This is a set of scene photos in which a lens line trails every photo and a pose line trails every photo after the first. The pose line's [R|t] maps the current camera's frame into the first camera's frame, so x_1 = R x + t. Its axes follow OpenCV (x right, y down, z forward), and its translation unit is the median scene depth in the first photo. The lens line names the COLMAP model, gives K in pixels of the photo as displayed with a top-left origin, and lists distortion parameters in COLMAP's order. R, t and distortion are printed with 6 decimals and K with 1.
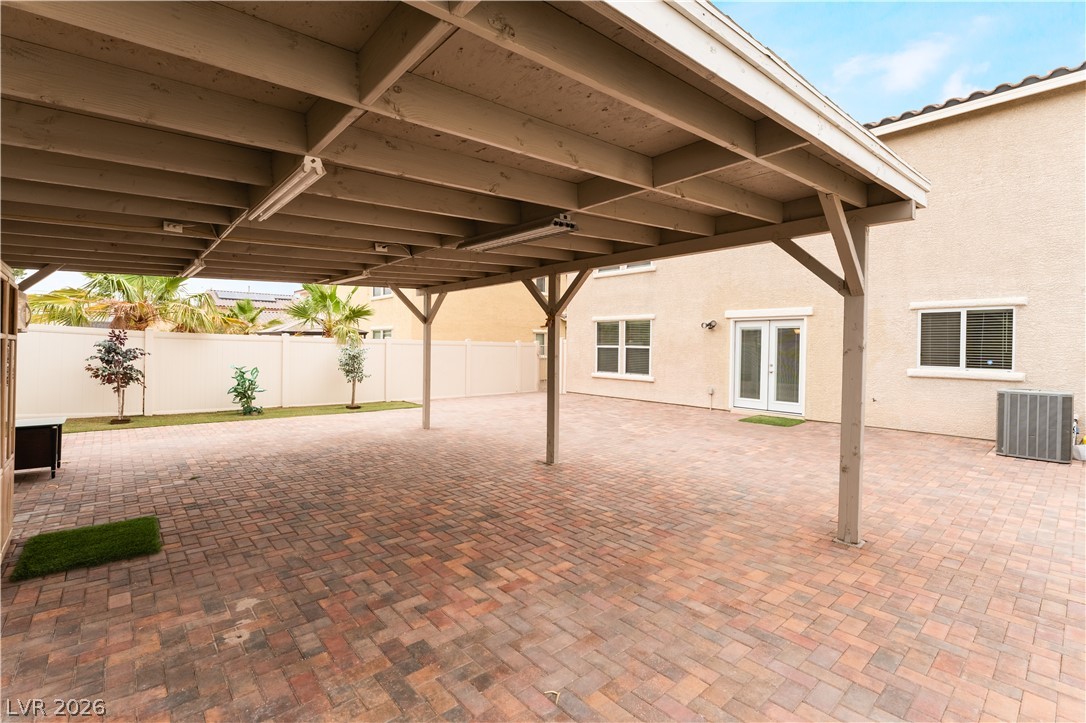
lens RADIAL K [[458.8, 0, 541.8], [0, 458.8, 354.5], [0, 0, 1]] dist [-0.005717, 0.001671]
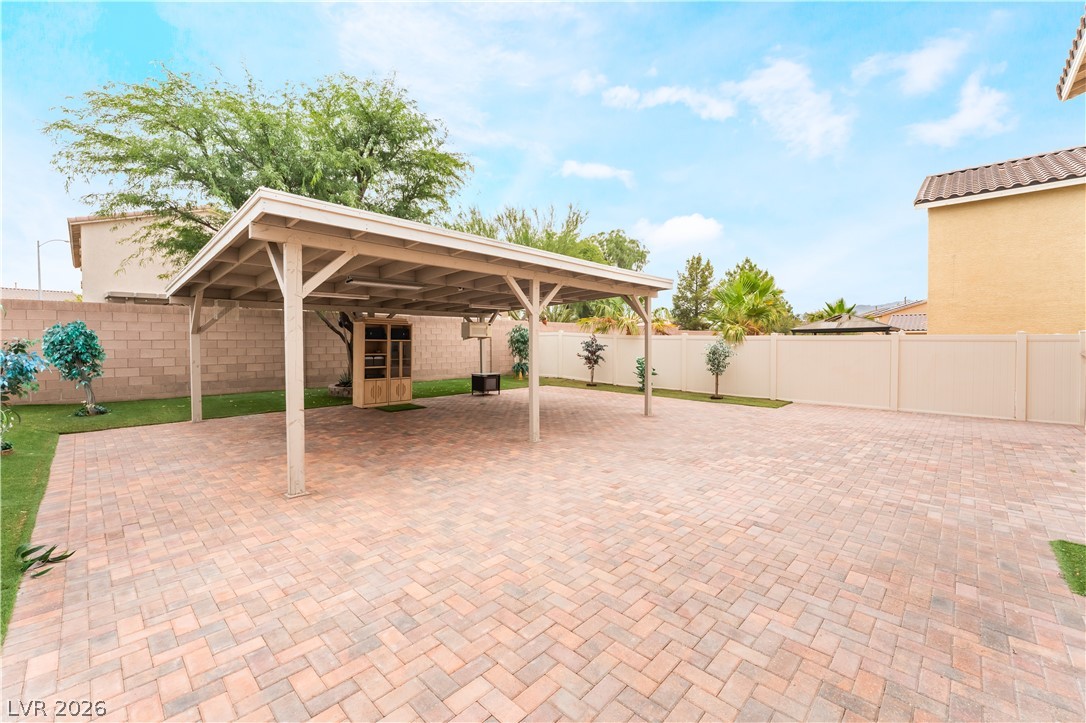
lens RADIAL K [[439.4, 0, 541.8], [0, 439.4, 356.8], [0, 0, 1]] dist [-0.003396, -0.000636]
pose [[0.116380, 0.022112, -0.992959, 1.846533], [-0.012236, 0.999708, 0.020828, 0.002985], [0.993129, 0.009726, 0.116616, 1.457340]]
